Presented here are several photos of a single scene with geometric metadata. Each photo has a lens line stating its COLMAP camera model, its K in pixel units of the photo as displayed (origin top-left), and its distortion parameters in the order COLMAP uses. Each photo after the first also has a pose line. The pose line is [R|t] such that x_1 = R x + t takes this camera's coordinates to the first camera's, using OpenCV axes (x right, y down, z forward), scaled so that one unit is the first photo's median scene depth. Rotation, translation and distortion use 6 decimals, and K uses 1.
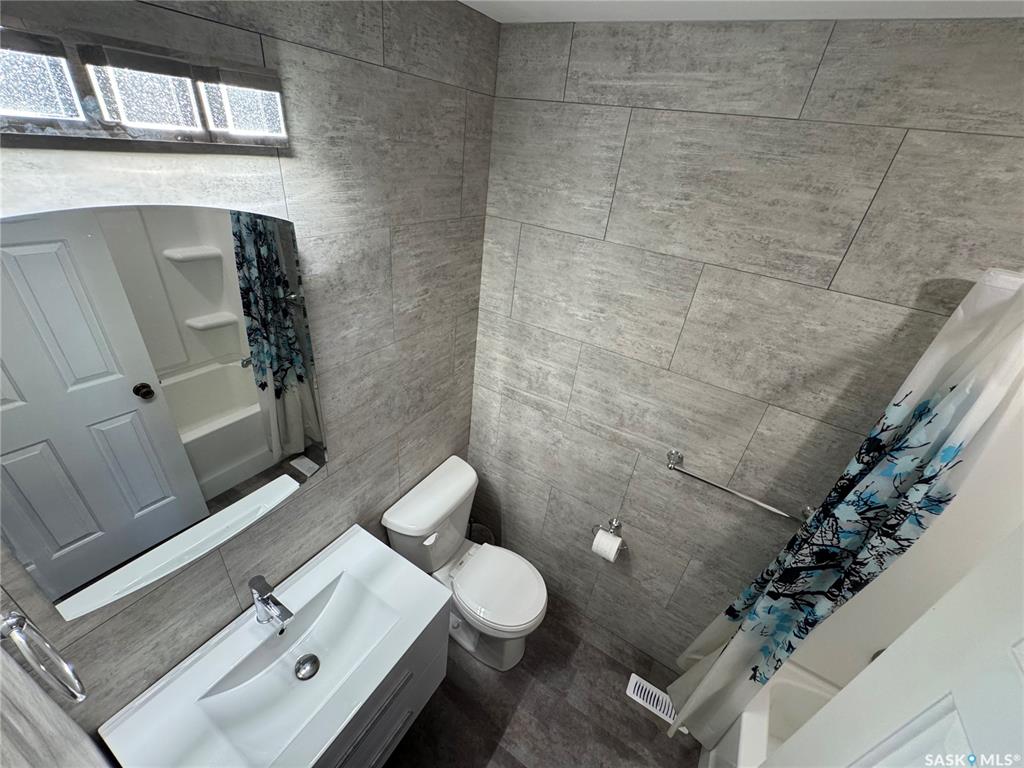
lens RADIAL K [[411.4, 0, 512.0], [0, 411.4, 384.0], [0, 0, 1]] dist [-0.001727, -0.000315]
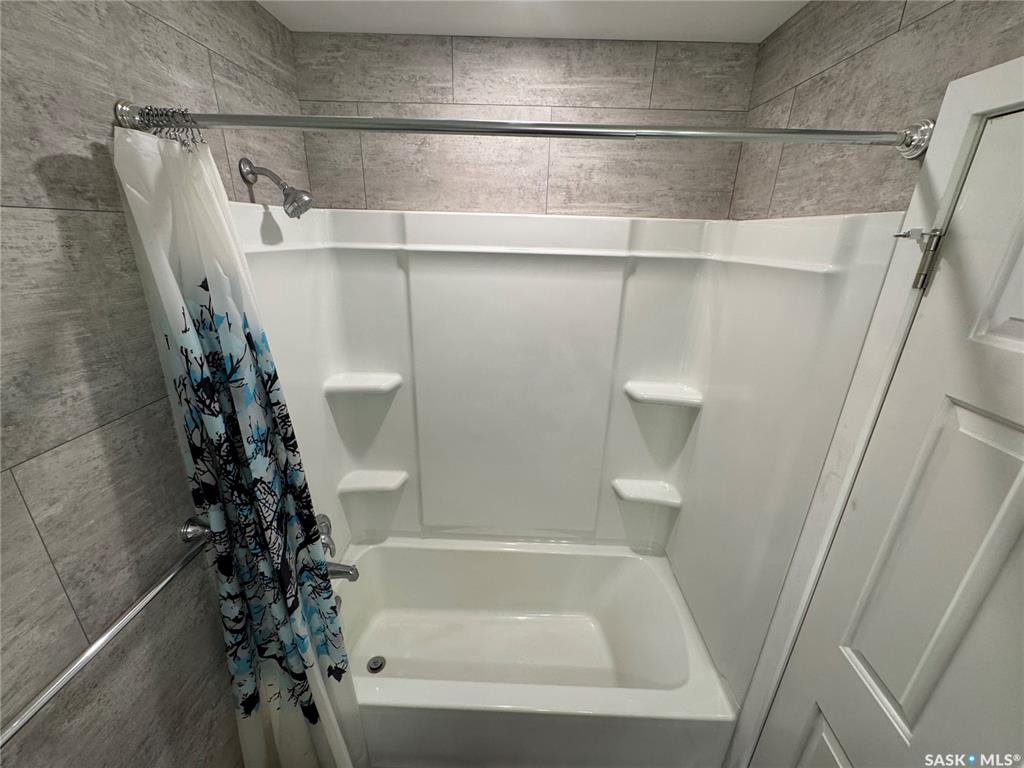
lens RADIAL K [[411.4, 0, 512.0], [0, 411.4, 384.0], [0, 0, 1]] dist [-0.001727, -0.000315]
pose [[-0.493152, -0.411860, 0.766272, 0.013832], [0.370238, 0.697714, 0.613286, -0.110708], [-0.787226, 0.586146, -0.191592, 0.658004]]
